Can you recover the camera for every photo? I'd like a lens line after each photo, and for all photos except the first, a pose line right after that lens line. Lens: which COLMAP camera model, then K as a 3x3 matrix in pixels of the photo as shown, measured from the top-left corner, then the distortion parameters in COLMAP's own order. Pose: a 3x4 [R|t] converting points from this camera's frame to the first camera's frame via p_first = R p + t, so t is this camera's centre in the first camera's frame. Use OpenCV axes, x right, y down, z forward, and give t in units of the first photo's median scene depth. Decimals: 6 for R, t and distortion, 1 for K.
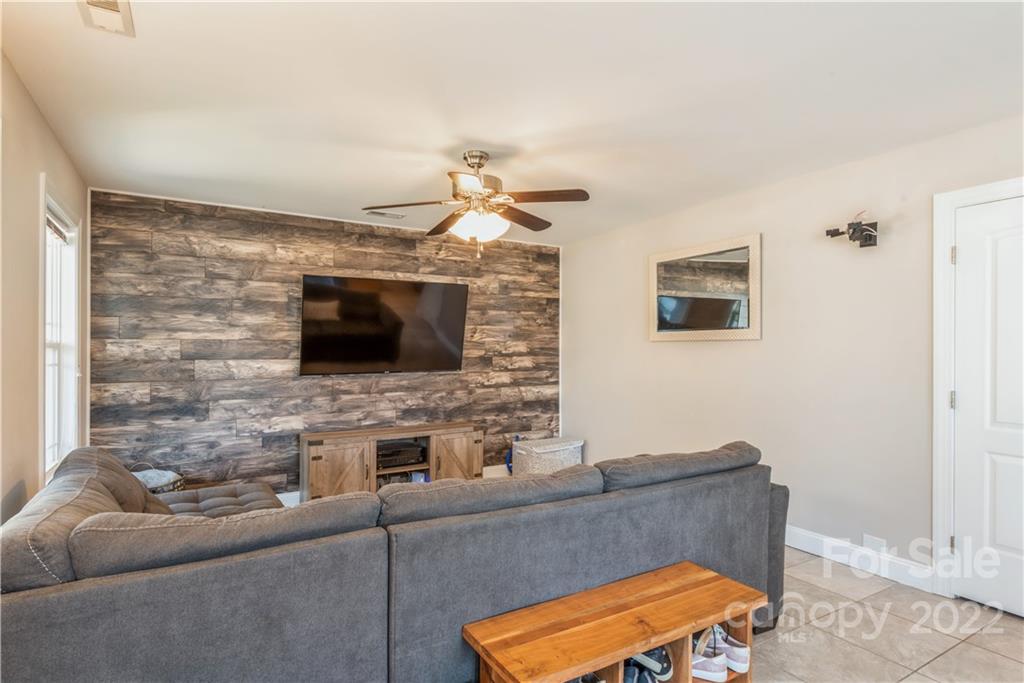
lens RADIAL K [[544.3, 0, 509.1], [0, 544.3, 344.0], [0, 0, 1]] dist [0.016359, -0.000161]
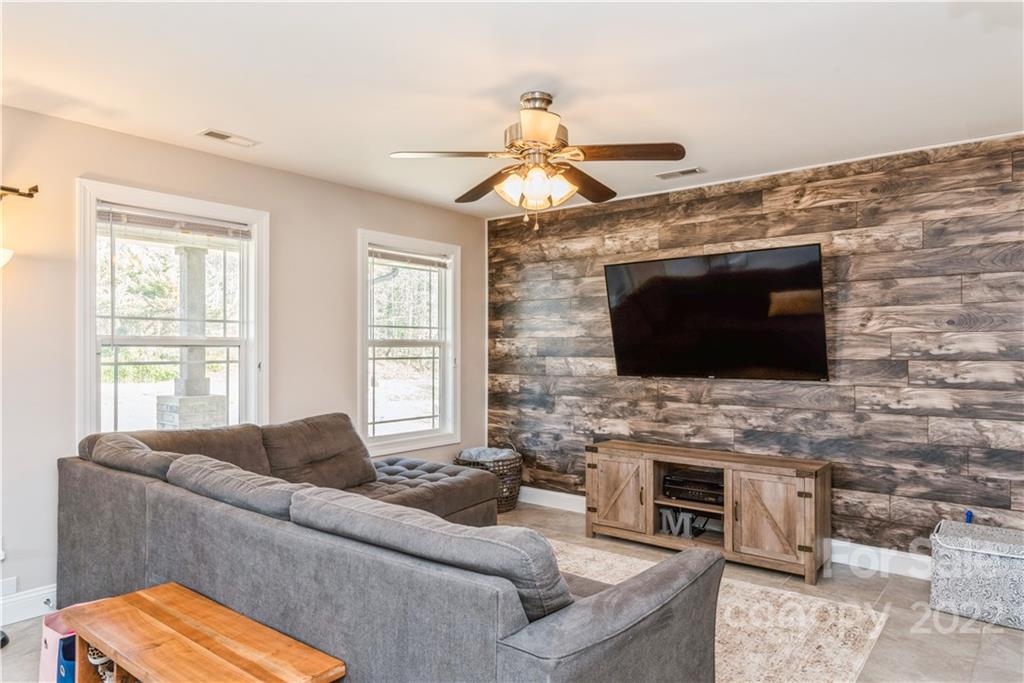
lens RADIAL K [[647.0, 0, 510.2], [0, 647.0, 343.7], [0, 0, 1]] dist [0.027544, -0.007857]
pose [[0.341947, -0.005537, -0.939703, 0.533461], [0.006349, 0.999973, -0.003582, 0.007035], [0.939698, -0.004742, 0.341973, 0.433691]]
